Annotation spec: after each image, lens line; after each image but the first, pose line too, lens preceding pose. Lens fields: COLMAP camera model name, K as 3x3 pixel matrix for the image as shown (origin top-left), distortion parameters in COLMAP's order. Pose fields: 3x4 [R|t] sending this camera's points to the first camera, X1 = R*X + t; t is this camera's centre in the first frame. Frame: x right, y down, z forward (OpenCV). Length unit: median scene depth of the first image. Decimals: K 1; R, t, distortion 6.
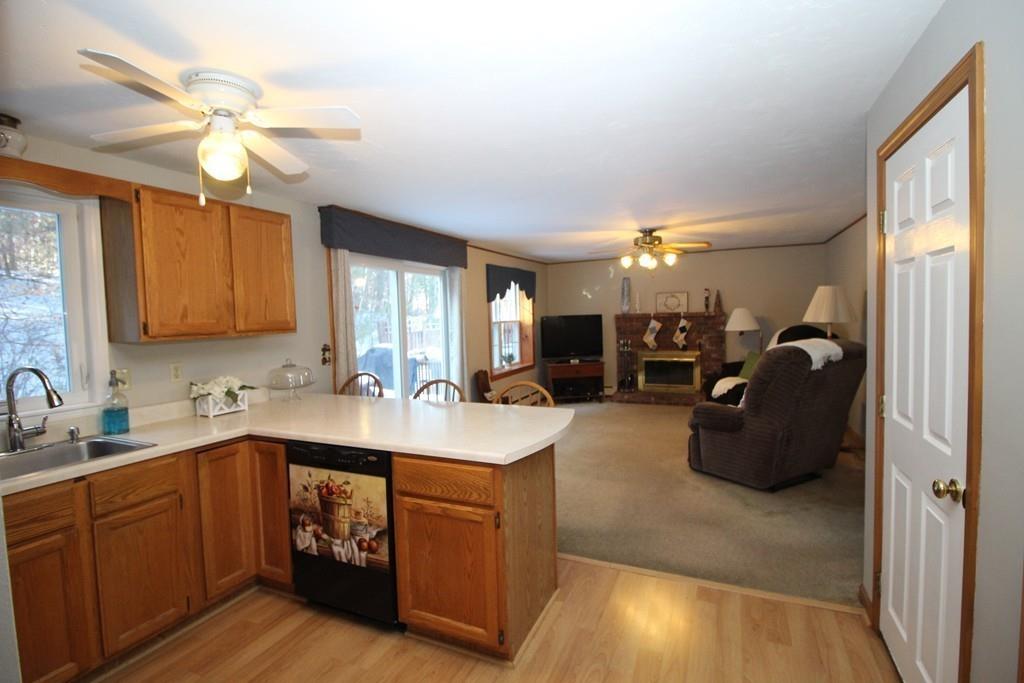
lens RADIAL K [[481.1, 0, 514.0], [0, 481.1, 340.3], [0, 0, 1]] dist [-0.001858, -0.002770]
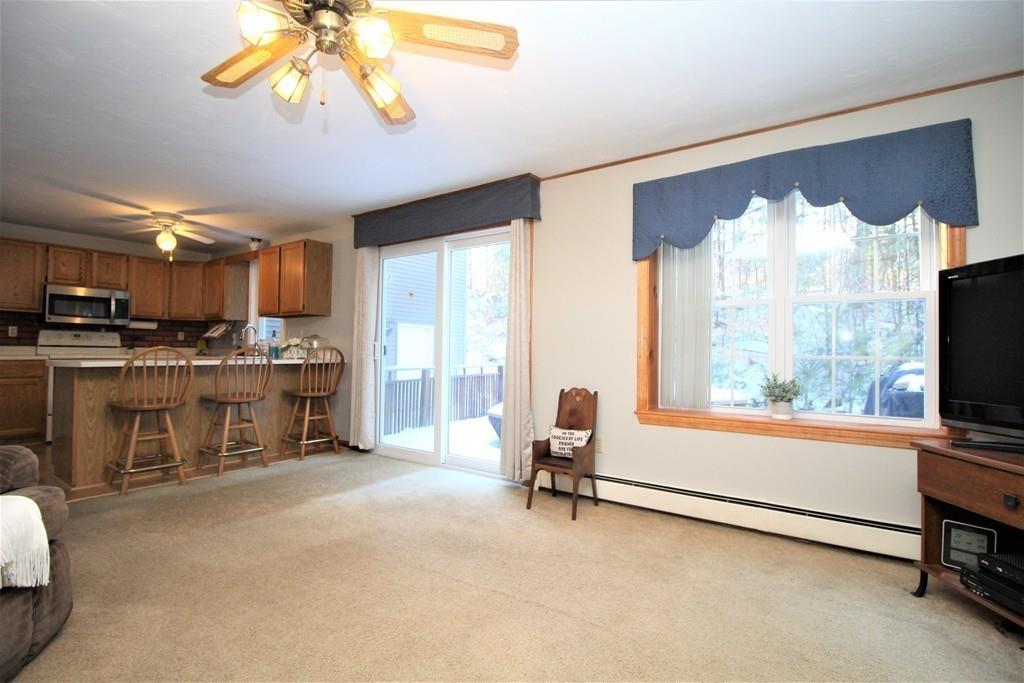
lens RADIAL K [[481.1, 0, 502.3], [0, 481.1, 336.8], [0, 0, 1]] dist [-0.001858, -0.002770]
pose [[-0.197574, -0.004505, -0.980278, 1.183176], [-0.060388, 0.998146, 0.007584, 0.010216], [0.978426, 0.060695, -0.197479, 2.443099]]
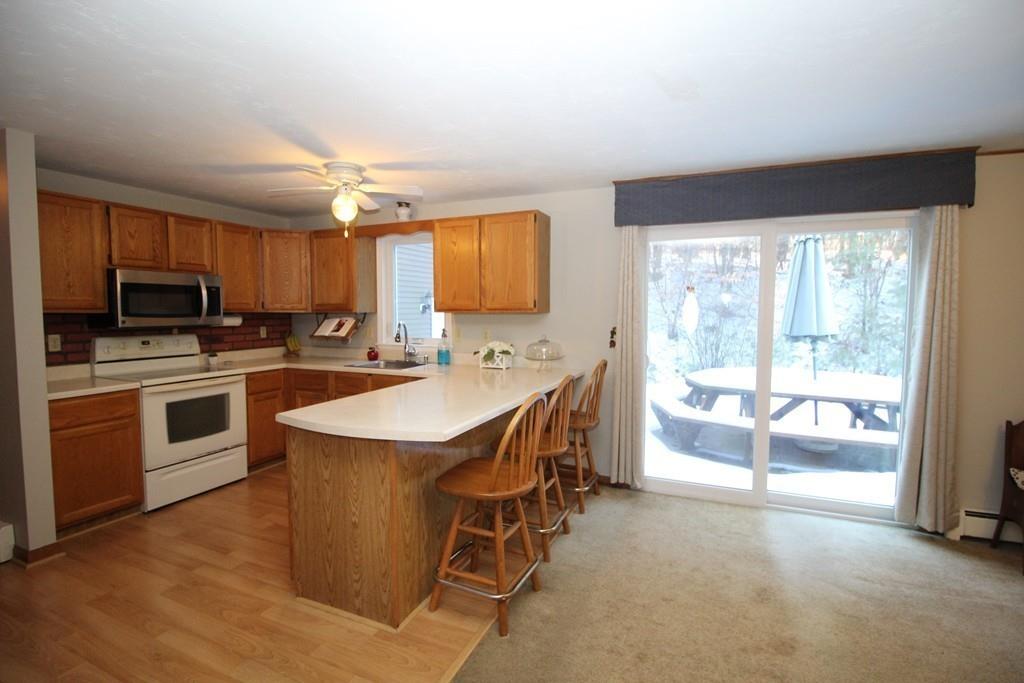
lens RADIAL K [[481.1, 0, 513.7], [0, 481.1, 339.9], [0, 0, 1]] dist [-0.001858, -0.002770]
pose [[0.012162, 0.089617, -0.995902, 0.884137], [-0.055319, 0.994511, 0.088816, -0.063479], [0.998395, 0.054012, 0.017053, 1.176763]]
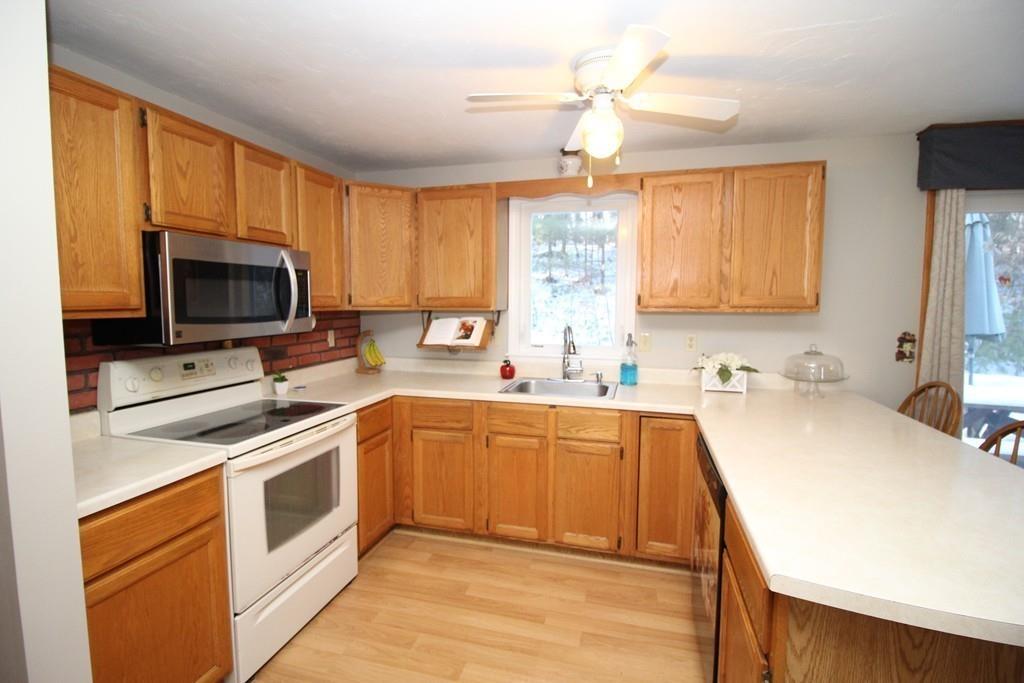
lens RADIAL K [[481.1, 0, 518.6], [0, 481.1, 338.9], [0, 0, 1]] dist [-0.001858, -0.002770]
pose [[0.160934, 0.108777, -0.980952, 0.310351], [-0.060069, 0.993145, 0.100274, -0.028183], [0.985135, 0.042787, 0.166365, 0.491726]]
